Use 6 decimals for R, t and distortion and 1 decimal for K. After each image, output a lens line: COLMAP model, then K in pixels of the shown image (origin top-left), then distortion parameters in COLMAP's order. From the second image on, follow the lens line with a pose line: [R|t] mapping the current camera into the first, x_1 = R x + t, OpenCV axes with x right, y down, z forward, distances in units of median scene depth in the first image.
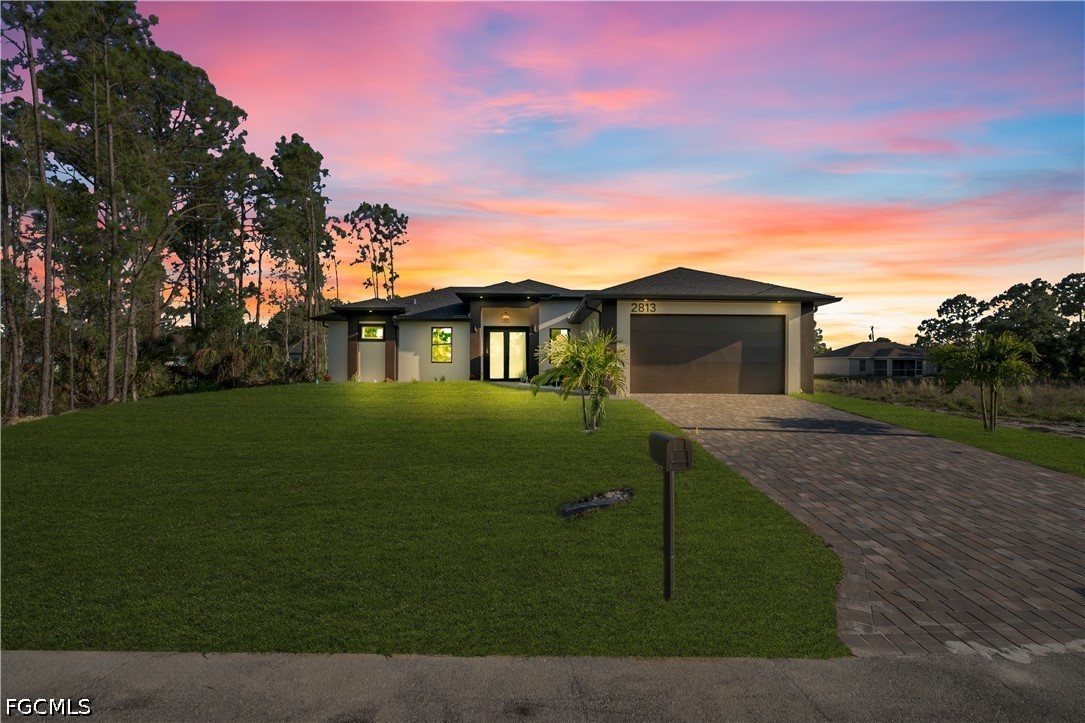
lens RADIAL K [[509.4, 0, 542.5], [0, 509.4, 361.5], [0, 0, 1]] dist [-0.029225, -0.000230]
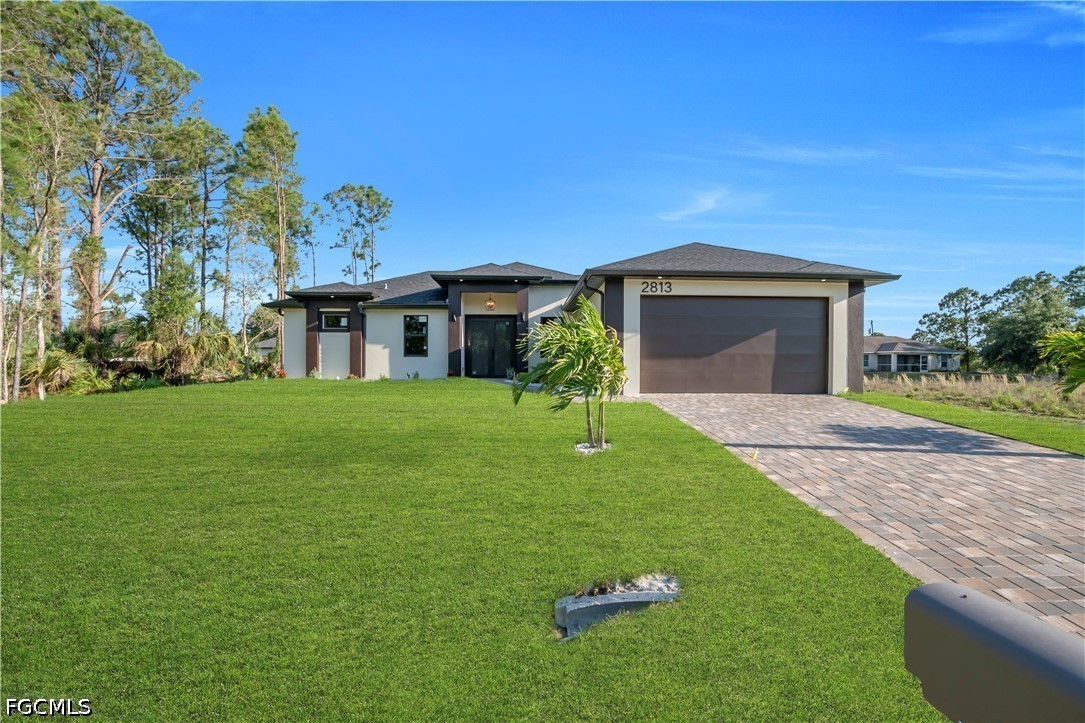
lens RADIAL K [[509.4, 0, 542.5], [0, 509.4, 361.5], [0, 0, 1]] dist [-0.029225, -0.000230]
pose [[0.999858, -0.000435, 0.016819, 0.002665], [0.000285, 0.999960, 0.008927, 0.003151], [-0.016822, -0.008921, 0.999819, 0.128622]]
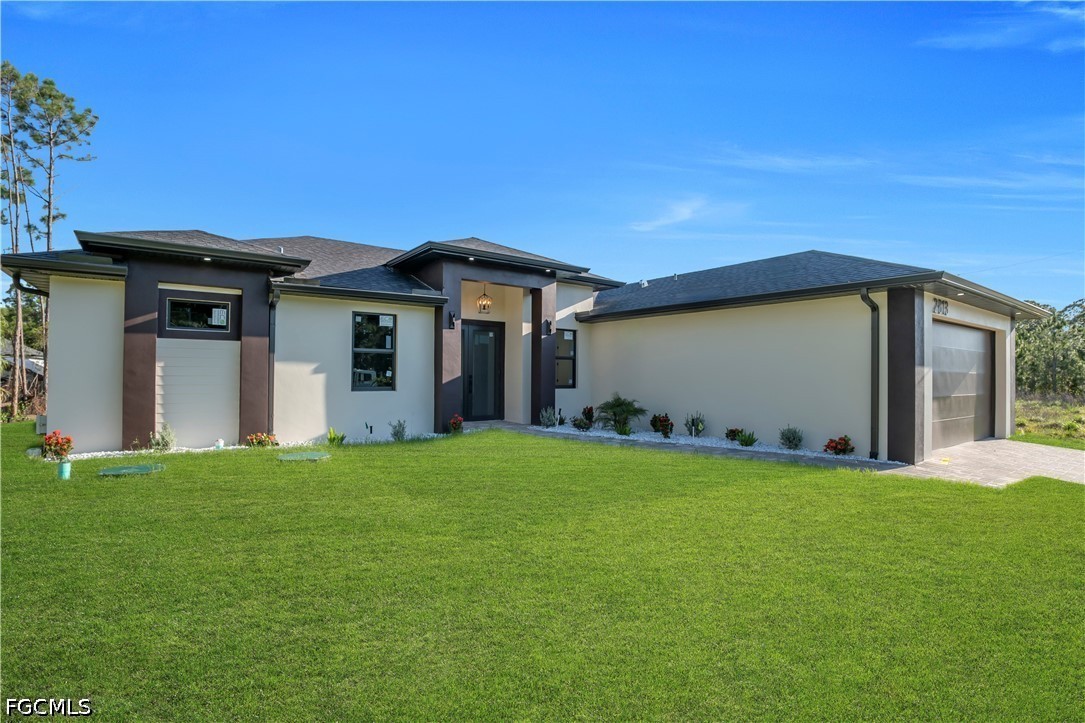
lens RADIAL K [[518.3, 0, 542.5], [0, 518.3, 361.5], [0, 0, 1]] dist [-0.036872, 0.001040]
pose [[0.817524, 0.017400, 0.575631, -0.334826], [-0.011844, 0.999840, -0.013401, -0.018897], [-0.575772, 0.004137, 0.817600, 0.518141]]
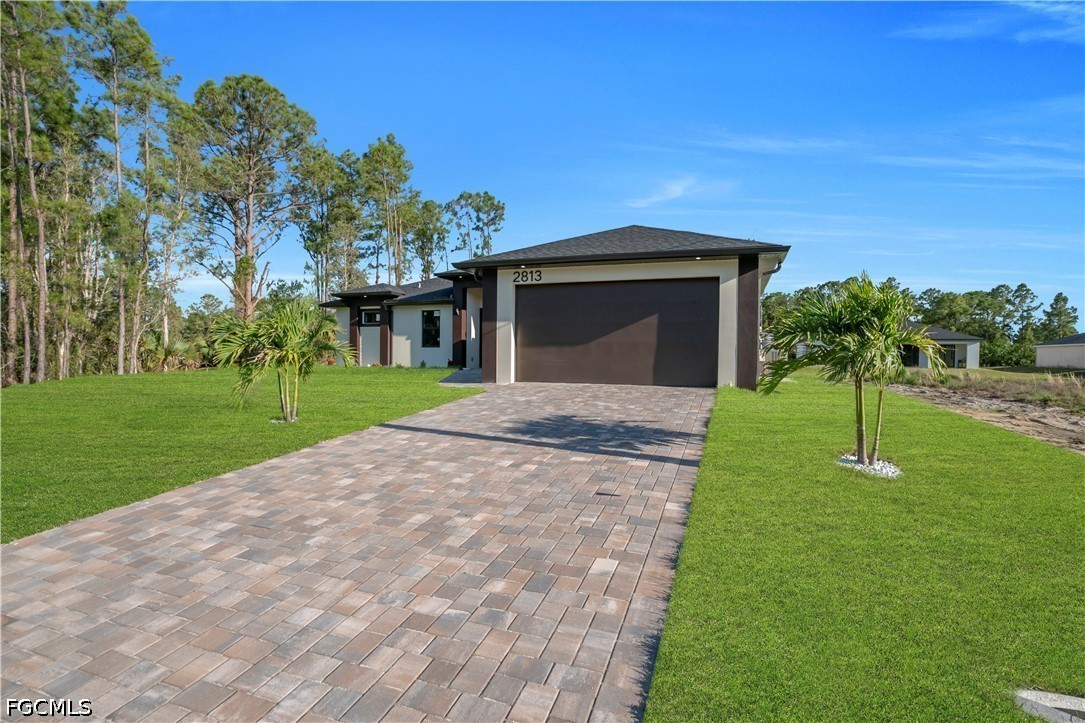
lens RADIAL K [[509.4, 0, 542.5], [0, 509.4, 361.5], [0, 0, 1]] dist [-0.029225, -0.000230]
pose [[0.938360, 0.008326, -0.345559, 0.328689], [-0.000546, 0.999744, 0.022604, 0.007487], [0.345659, -0.021022, 0.938125, 0.160606]]
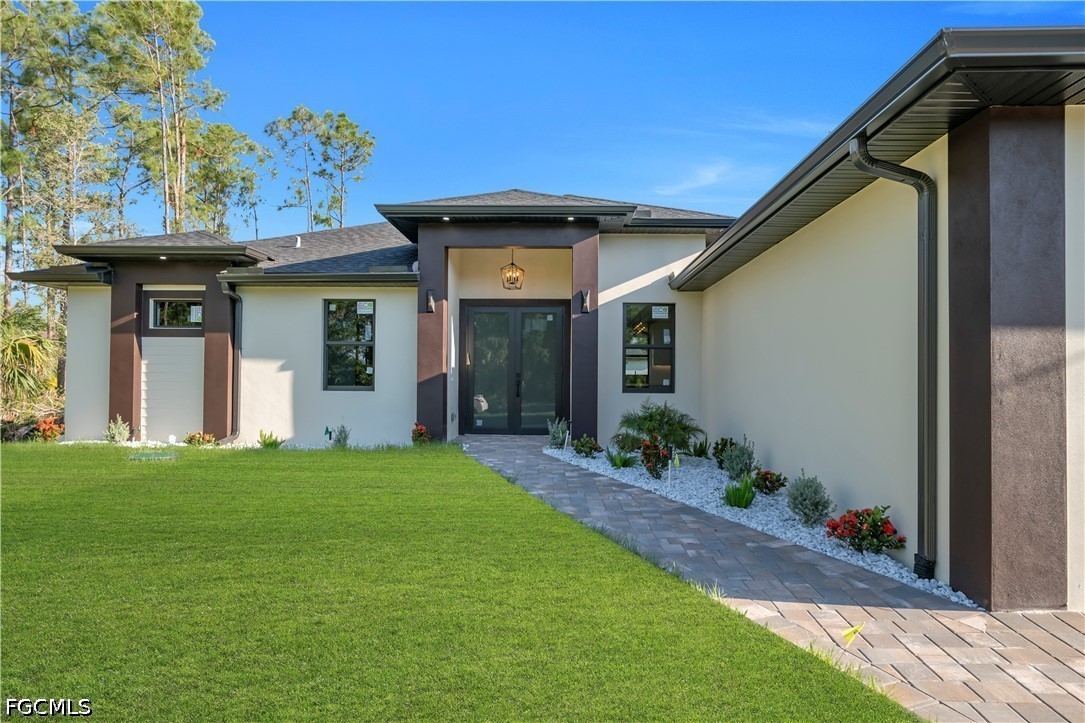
lens RADIAL K [[647.9, 0, 555.9], [0, 647.9, 360.9], [0, 0, 1]] dist [-0.002851, -0.000844]
pose [[0.999017, 0.001962, -0.044284, -0.015904], [-0.002568, 0.999904, -0.013629, -0.013299], [0.044253, 0.013729, 0.998926, 0.495649]]
